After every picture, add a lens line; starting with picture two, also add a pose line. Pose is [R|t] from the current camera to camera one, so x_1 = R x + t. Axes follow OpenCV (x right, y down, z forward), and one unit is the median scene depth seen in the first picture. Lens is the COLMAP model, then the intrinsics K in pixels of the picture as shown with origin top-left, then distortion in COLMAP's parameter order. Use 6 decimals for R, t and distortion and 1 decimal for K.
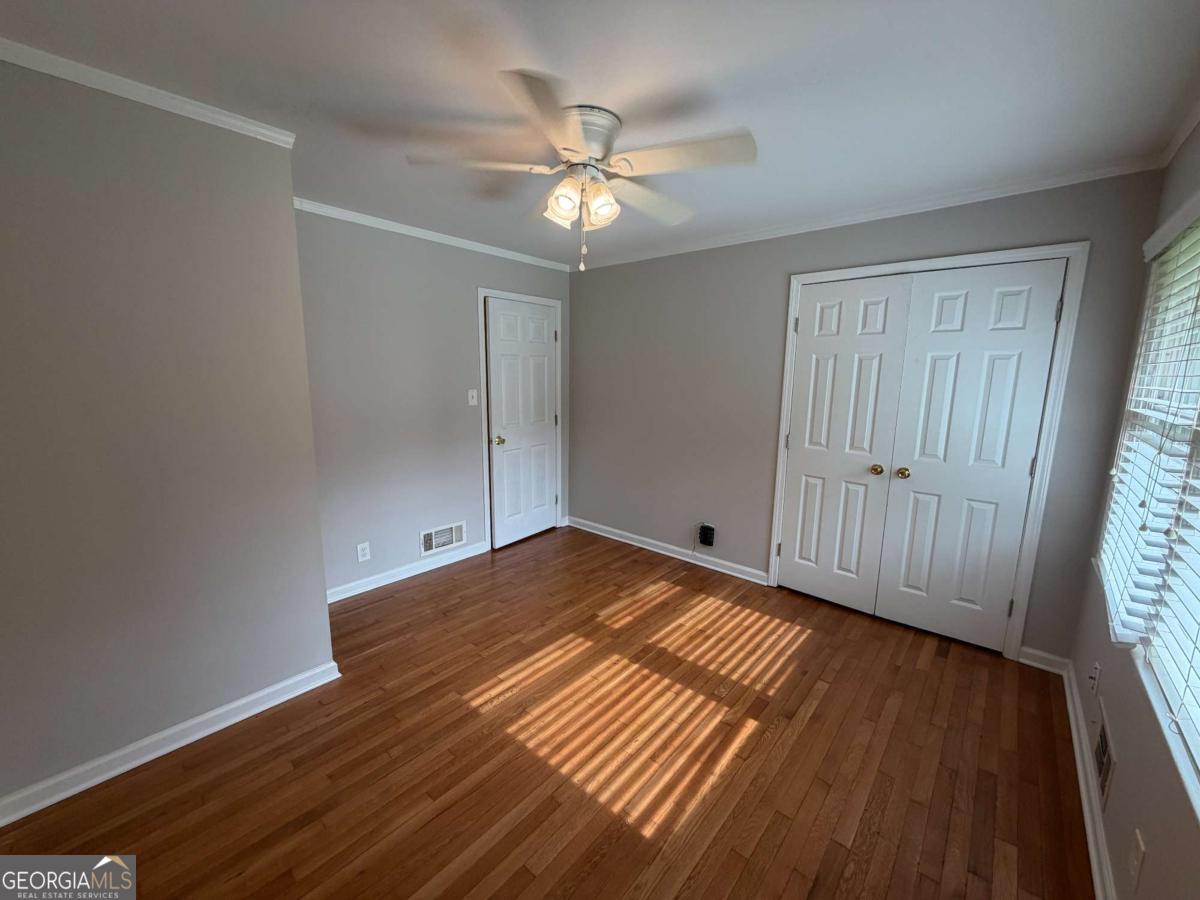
lens RADIAL K [[478.0, 0, 593.8], [0, 478.0, 449.8], [0, 0, 1]] dist [-0.000802, -0.000230]
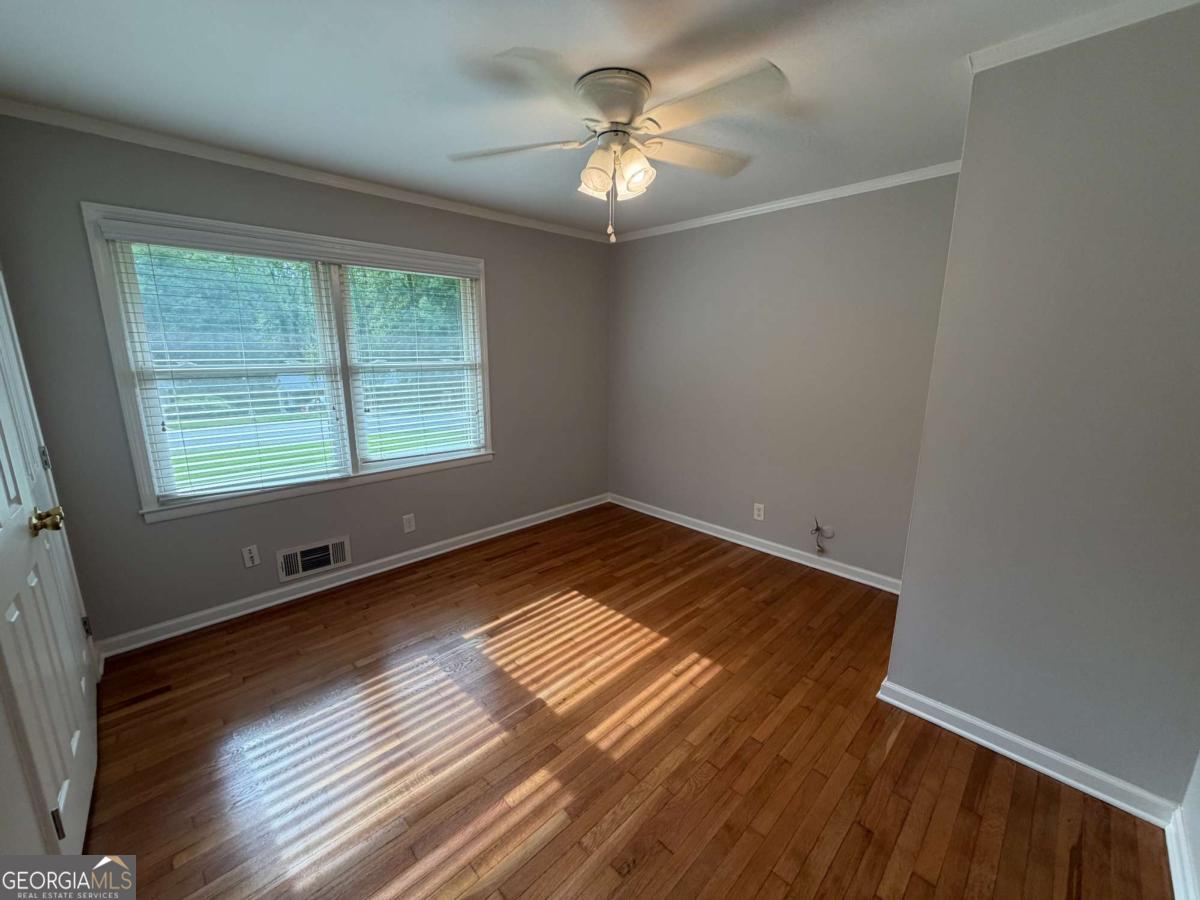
lens RADIAL K [[478.0, 0, 593.8], [0, 478.0, 449.8], [0, 0, 1]] dist [-0.000802, -0.000230]
pose [[-0.996449, -0.028473, 0.079237, -0.072493], [0.002030, 0.932690, 0.360674, -0.310264], [-0.084173, 0.359554, -0.929320, 1.943866]]
